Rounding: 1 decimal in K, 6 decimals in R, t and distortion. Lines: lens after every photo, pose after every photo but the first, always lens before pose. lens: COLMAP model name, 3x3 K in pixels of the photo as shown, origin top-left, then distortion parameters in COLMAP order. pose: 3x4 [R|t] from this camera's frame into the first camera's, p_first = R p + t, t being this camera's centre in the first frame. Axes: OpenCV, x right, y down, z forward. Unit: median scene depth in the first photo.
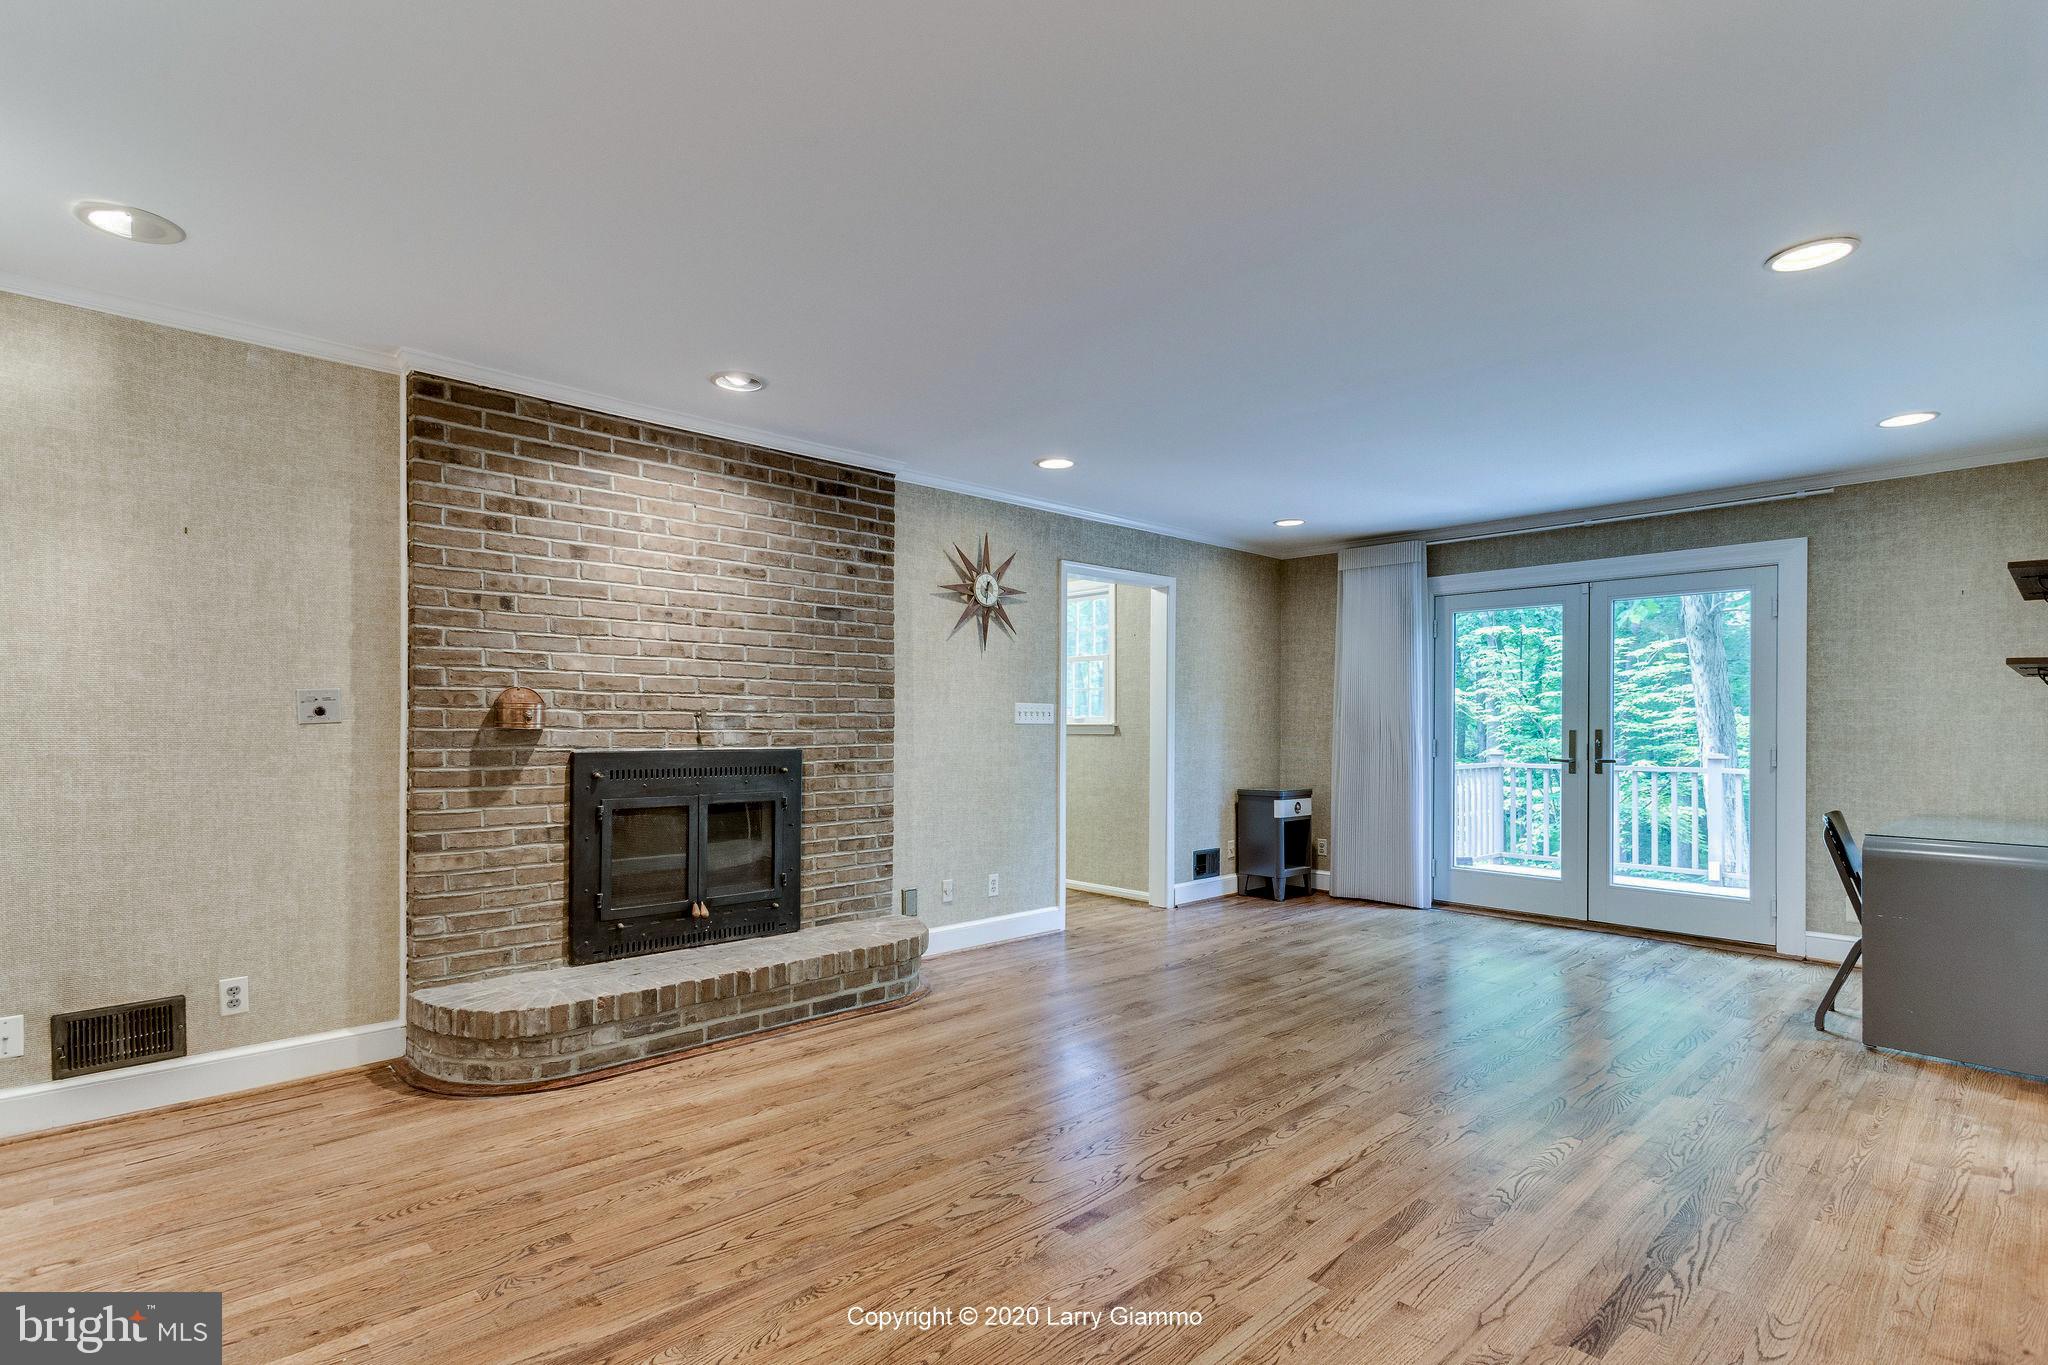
lens RADIAL K [[987.5, 0, 1039.7], [0, 987.5, 718.6], [0, 0, 1]] dist [0.006495, 0.000036]
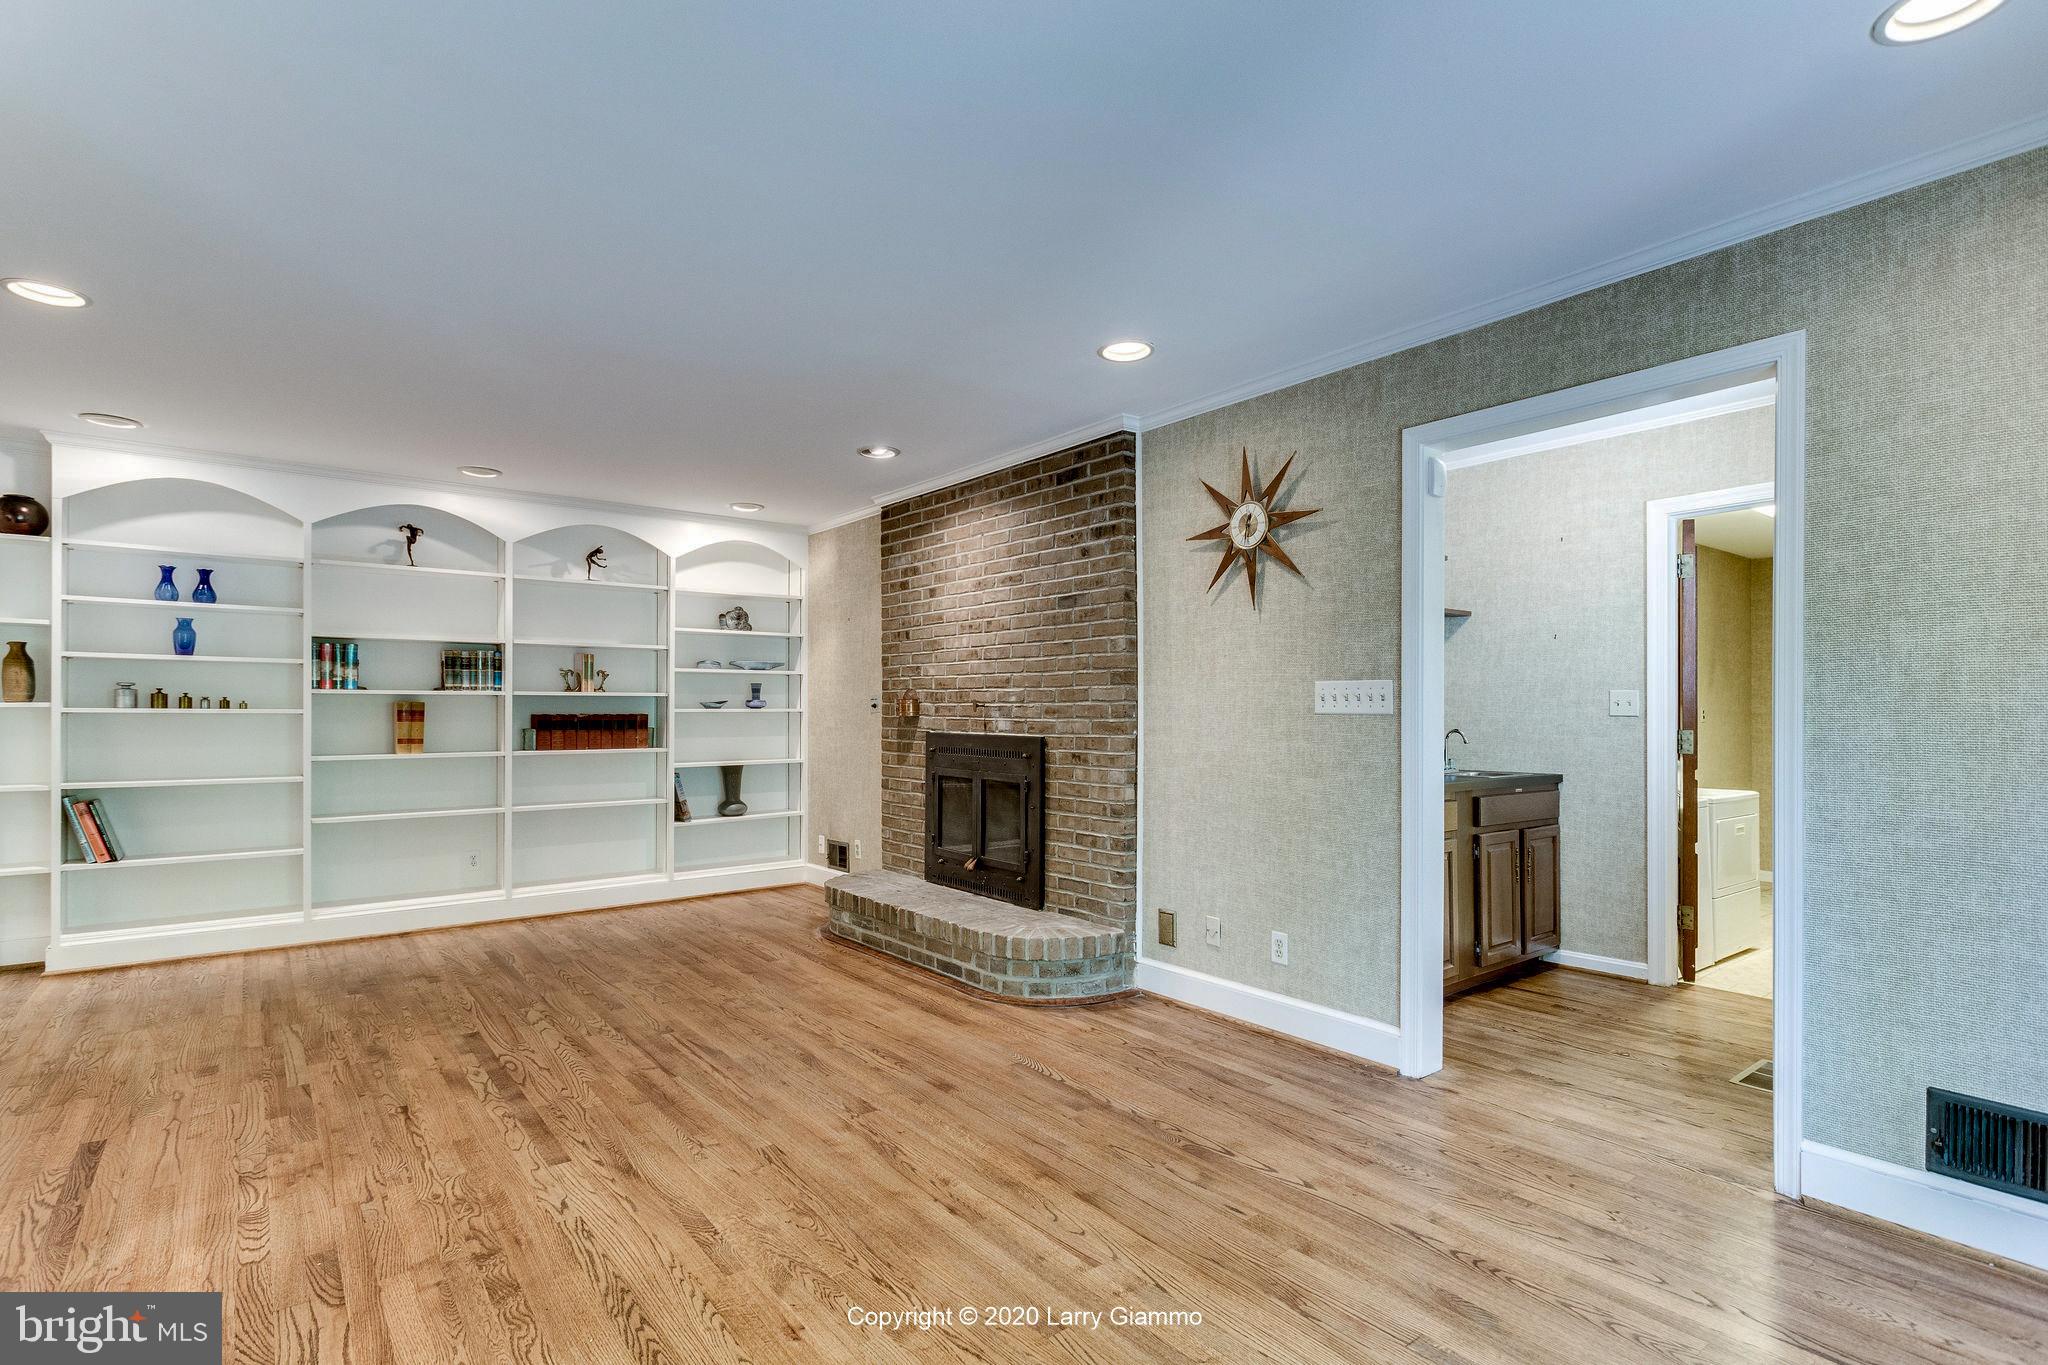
lens RADIAL K [[1018.8, 0, 1034.4], [0, 1018.8, 699.8], [0, 0, 1]] dist [0.008969, -0.001453]
pose [[-0.110391, -0.010879, -0.993829, 0.843842], [0.005212, 0.999920, -0.011525, 0.003589], [0.993875, -0.006452, -0.110326, 1.127221]]
